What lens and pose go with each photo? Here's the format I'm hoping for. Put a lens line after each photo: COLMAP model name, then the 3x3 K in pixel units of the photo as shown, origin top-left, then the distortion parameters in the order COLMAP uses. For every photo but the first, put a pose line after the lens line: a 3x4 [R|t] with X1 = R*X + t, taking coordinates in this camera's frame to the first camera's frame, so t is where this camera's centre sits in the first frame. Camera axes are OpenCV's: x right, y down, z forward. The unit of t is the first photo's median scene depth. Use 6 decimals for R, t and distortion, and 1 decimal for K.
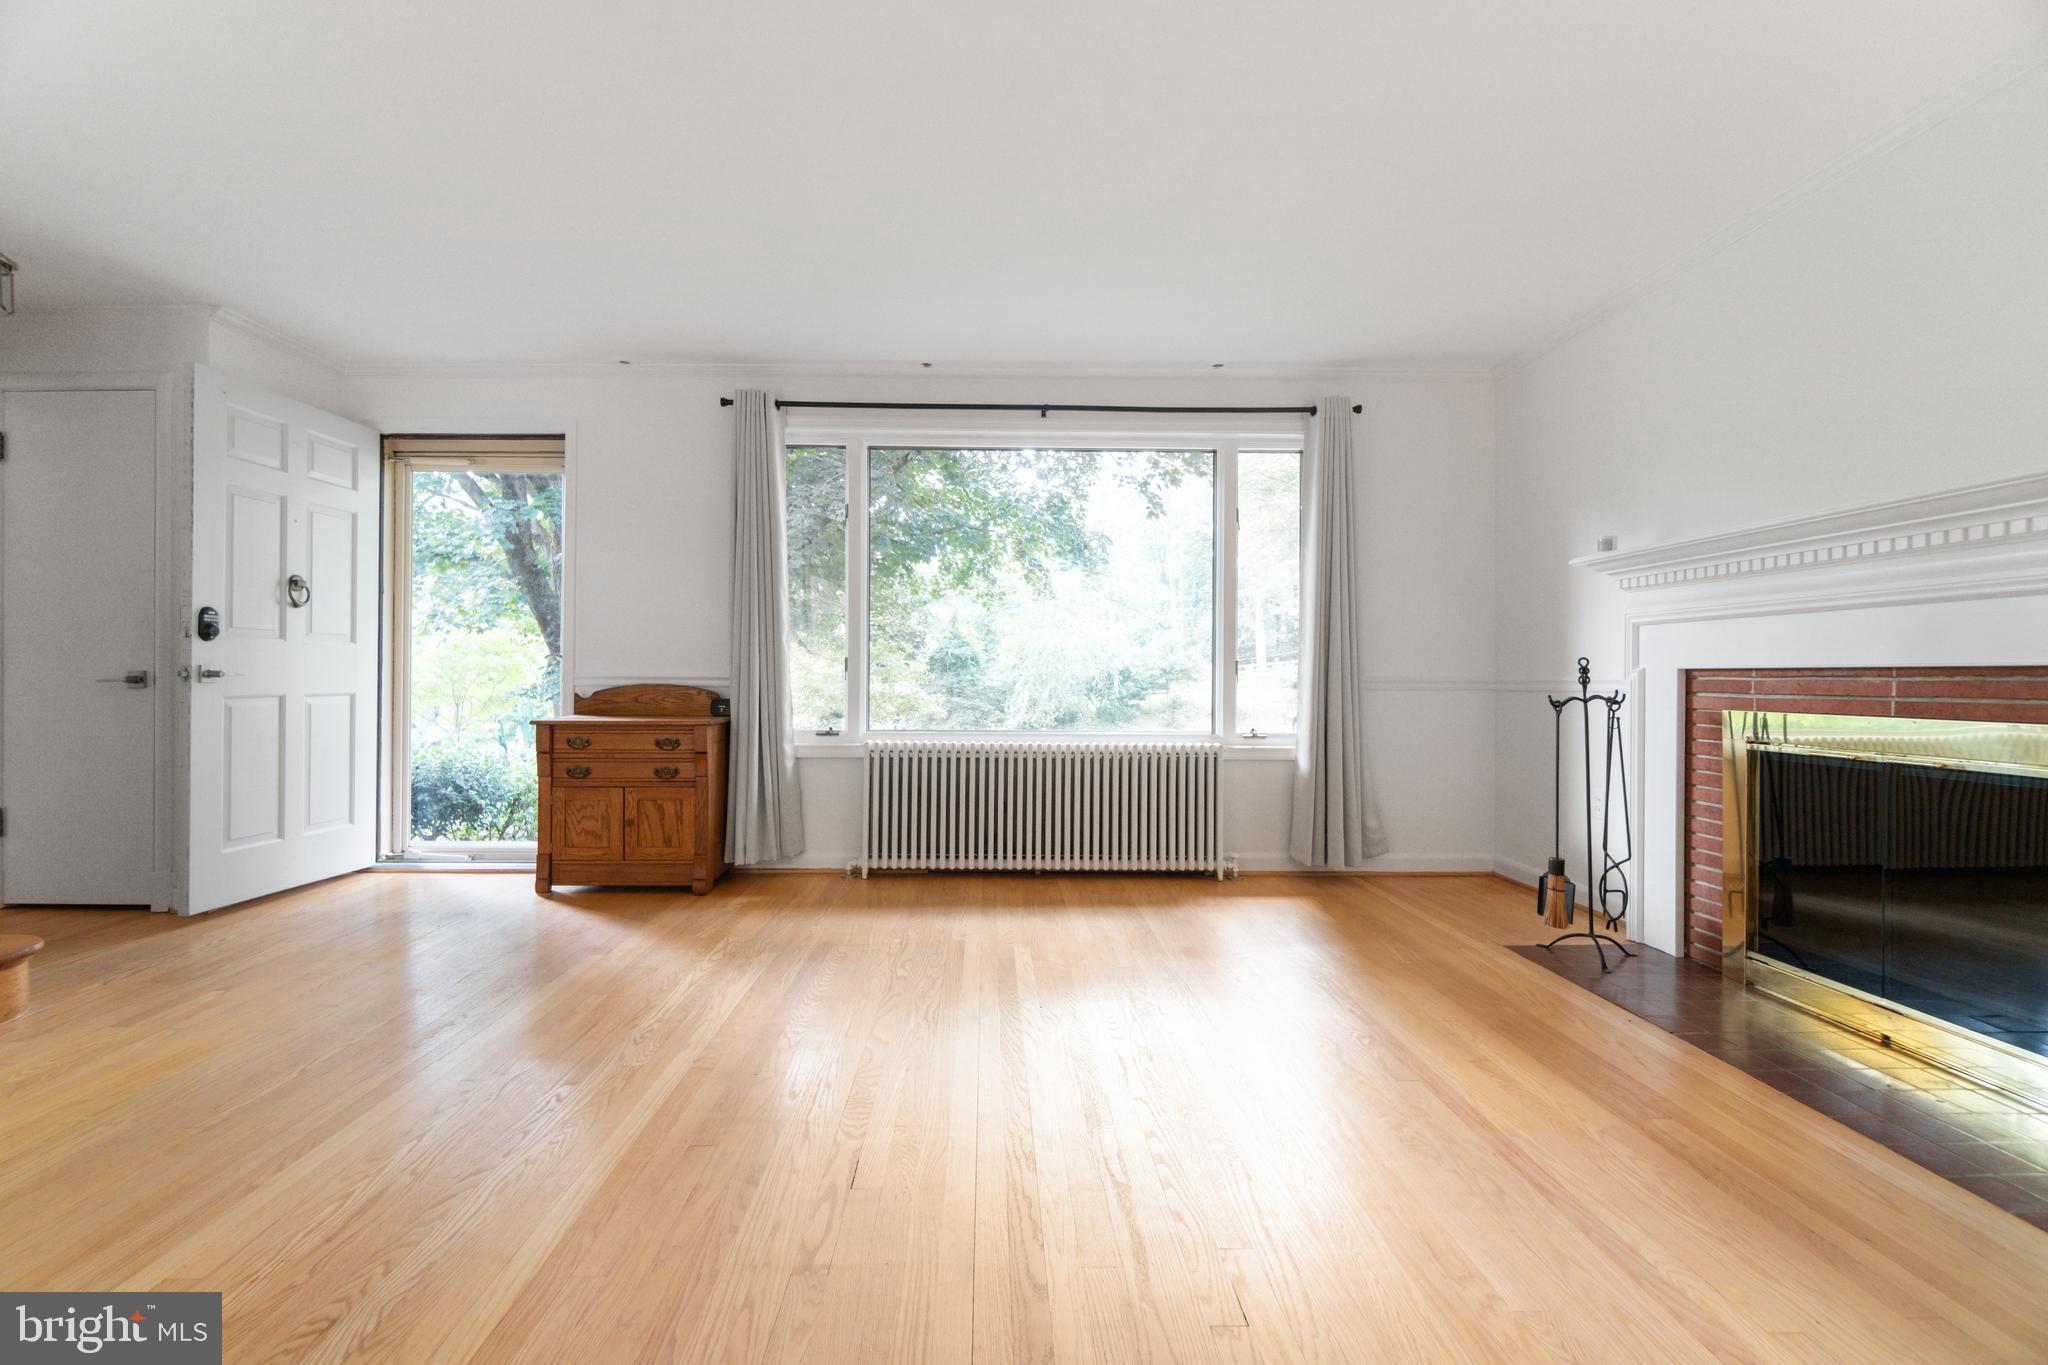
lens RADIAL K [[883.5, 0, 1017.0], [0, 883.5, 678.2], [0, 0, 1]] dist [0.001938, -0.000252]
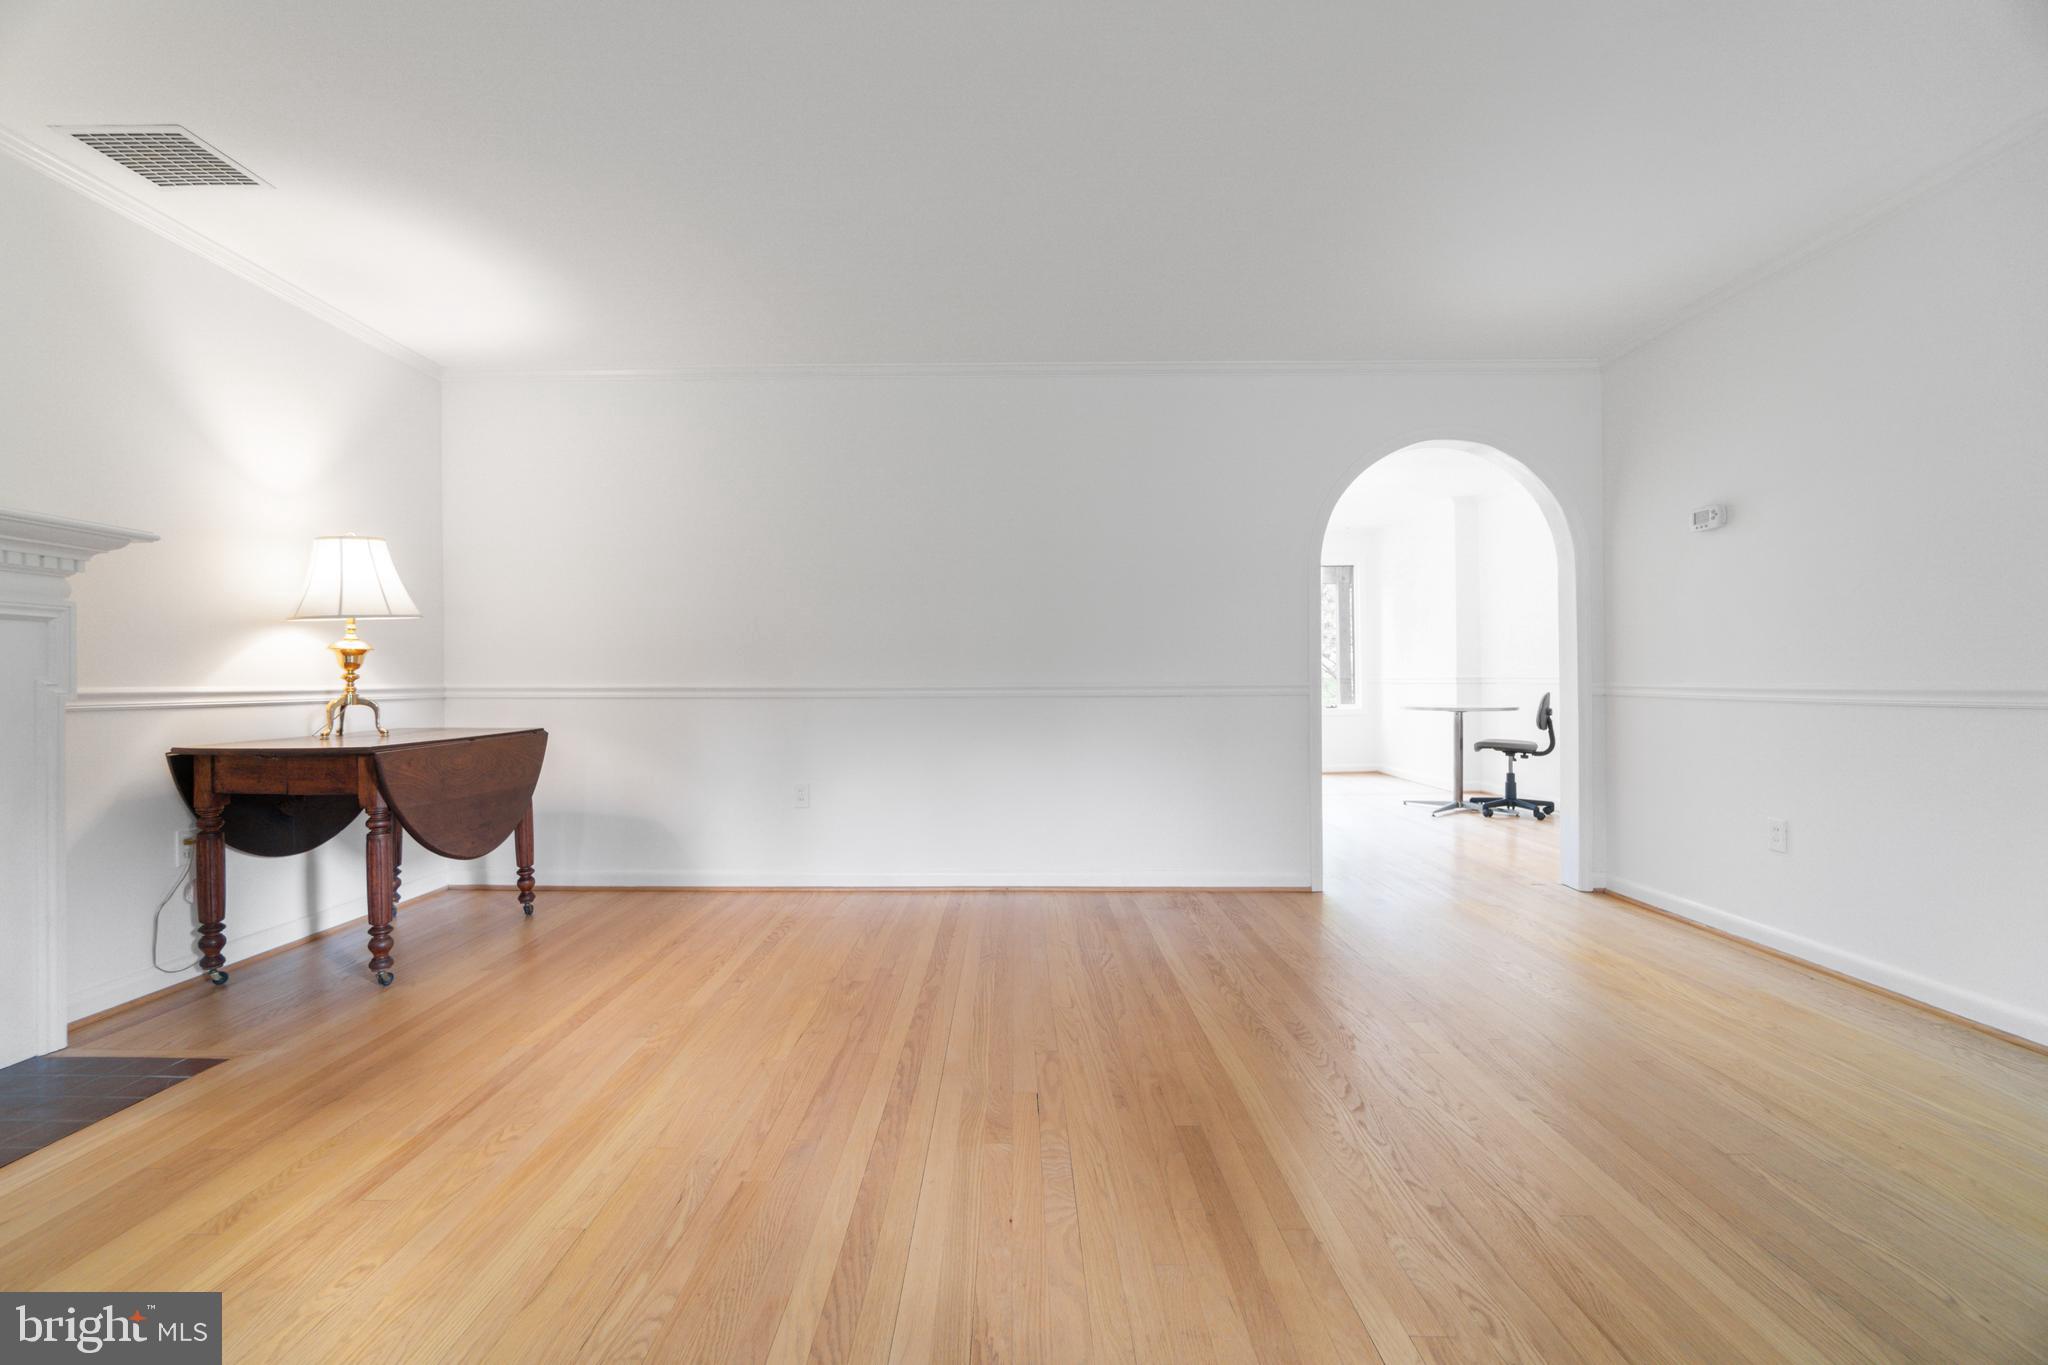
lens RADIAL K [[883.5, 0, 1025.1], [0, 883.5, 680.9], [0, 0, 1]] dist [0.001938, -0.000252]
pose [[-0.999742, 0.004555, 0.022230, -0.192802], [0.004550, 0.999990, -0.000270, -0.007398], [-0.022231, -0.000168, -0.999753, 2.159619]]
